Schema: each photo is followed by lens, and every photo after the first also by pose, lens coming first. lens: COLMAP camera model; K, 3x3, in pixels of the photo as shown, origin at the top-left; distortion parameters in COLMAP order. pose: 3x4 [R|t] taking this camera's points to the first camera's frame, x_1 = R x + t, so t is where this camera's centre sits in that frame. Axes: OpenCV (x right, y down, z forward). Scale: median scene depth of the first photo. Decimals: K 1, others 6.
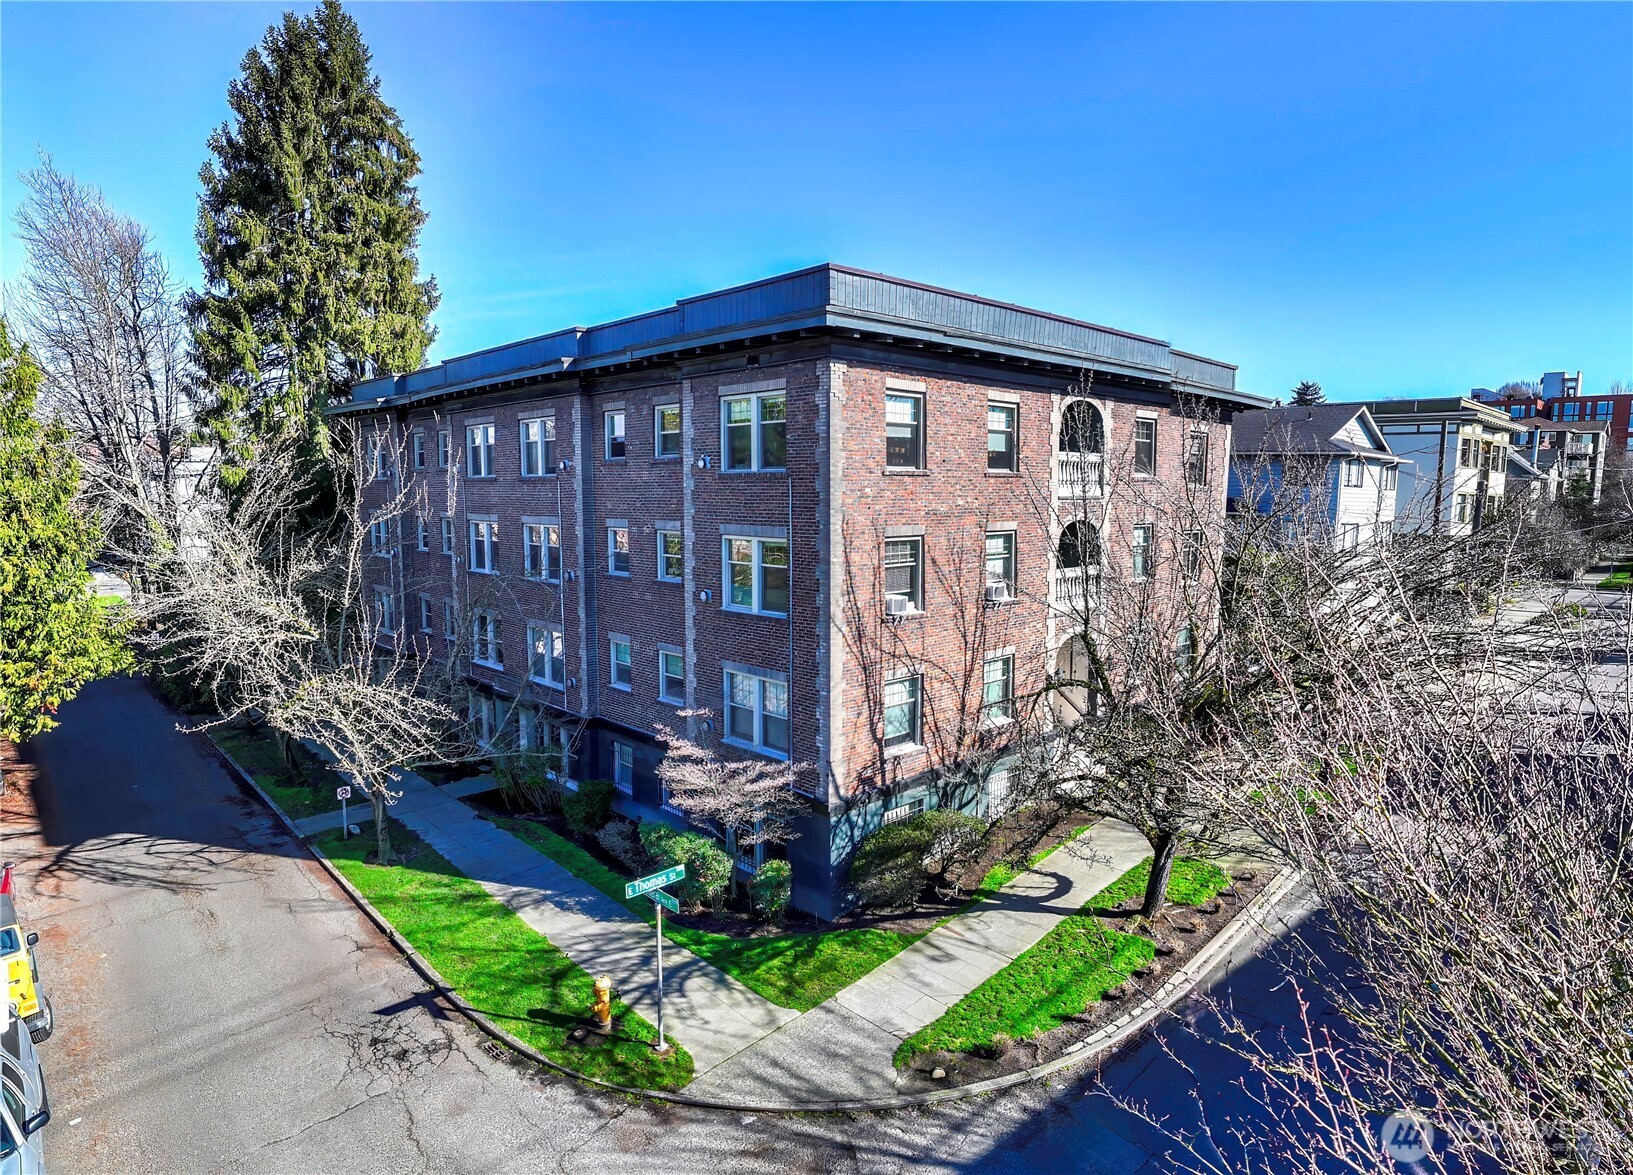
lens RADIAL K [[924.9, 0, 863.7], [0, 924.9, 584.3], [0, 0, 1]] dist [-0.000575, -0.021597]
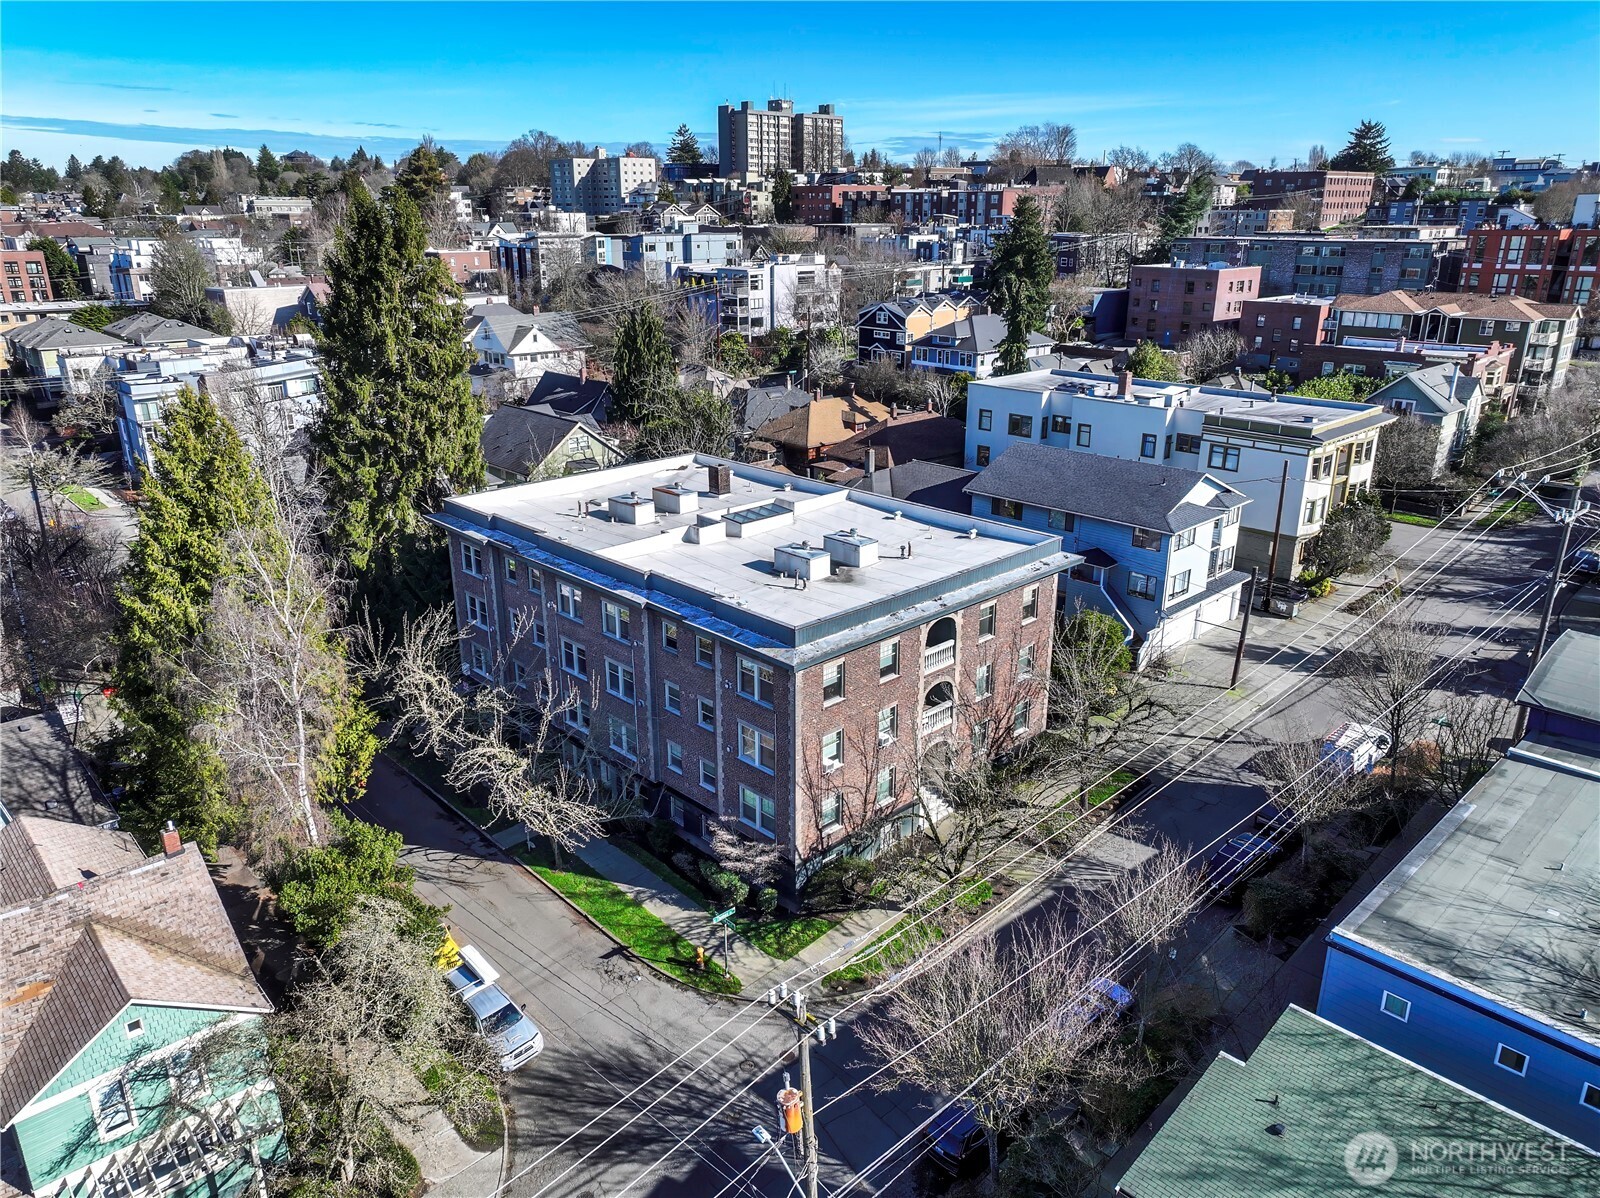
lens RADIAL K [[1106.4, 0, 800.0], [0, 1106.4, 599.0], [0, 0, 1]] dist [-0.085871, 0.000017]
pose [[0.999774, -0.000307, -0.021254, 0.024074], [0.005311, 0.971794, 0.235771, -0.887875], [0.020583, -0.235831, 0.971576, -1.213990]]
